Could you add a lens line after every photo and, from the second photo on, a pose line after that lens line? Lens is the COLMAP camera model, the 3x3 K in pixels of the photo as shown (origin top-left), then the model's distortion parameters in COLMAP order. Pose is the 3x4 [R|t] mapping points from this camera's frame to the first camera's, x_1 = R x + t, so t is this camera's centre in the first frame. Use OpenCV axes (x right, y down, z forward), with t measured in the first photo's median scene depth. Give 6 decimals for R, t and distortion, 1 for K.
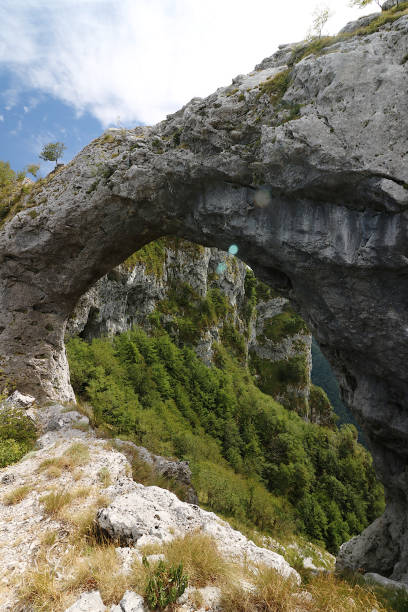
lens RADIAL K [[265.8, 0, 204.0], [0, 265.8, 306.0], [0, 0, 1]] dist [-0.002443, -0.000111]
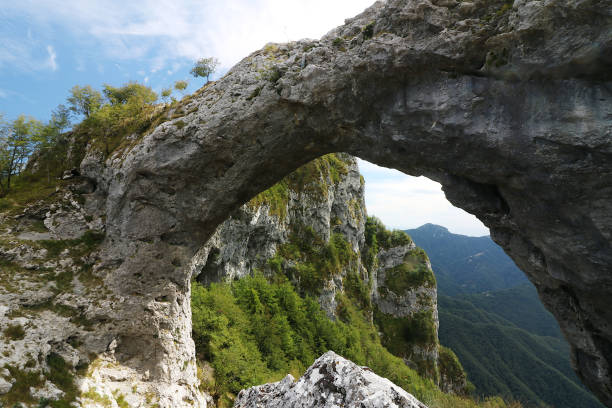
lens RADIAL K [[265.8, 0, 309.8], [0, 265.8, 206.7], [0, 0, 1]] dist [-0.002443, -0.000111]
pose [[0.999661, 0.023356, -0.011540, -0.176406], [-0.025068, 0.982960, -0.182100, 0.054186], [0.007090, 0.182328, 0.983212, 0.174461]]
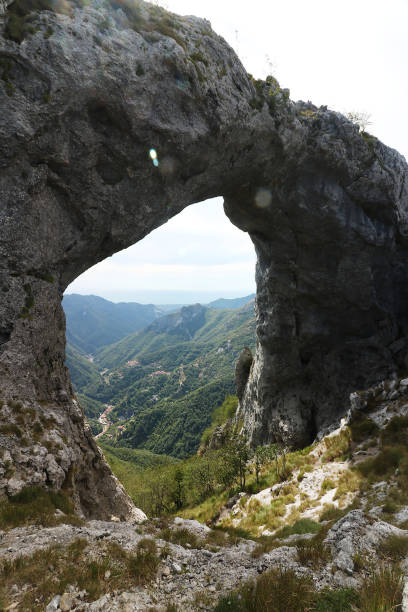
lens RADIAL K [[265.8, 0, 204.0], [0, 265.8, 306.0], [0, 0, 1]] dist [-0.002443, -0.000111]
pose [[0.387210, -0.059032, 0.920100, -0.962403], [0.102178, 0.994548, 0.020808, 0.073926], [-0.916312, 0.085957, 0.391130, 0.709795]]
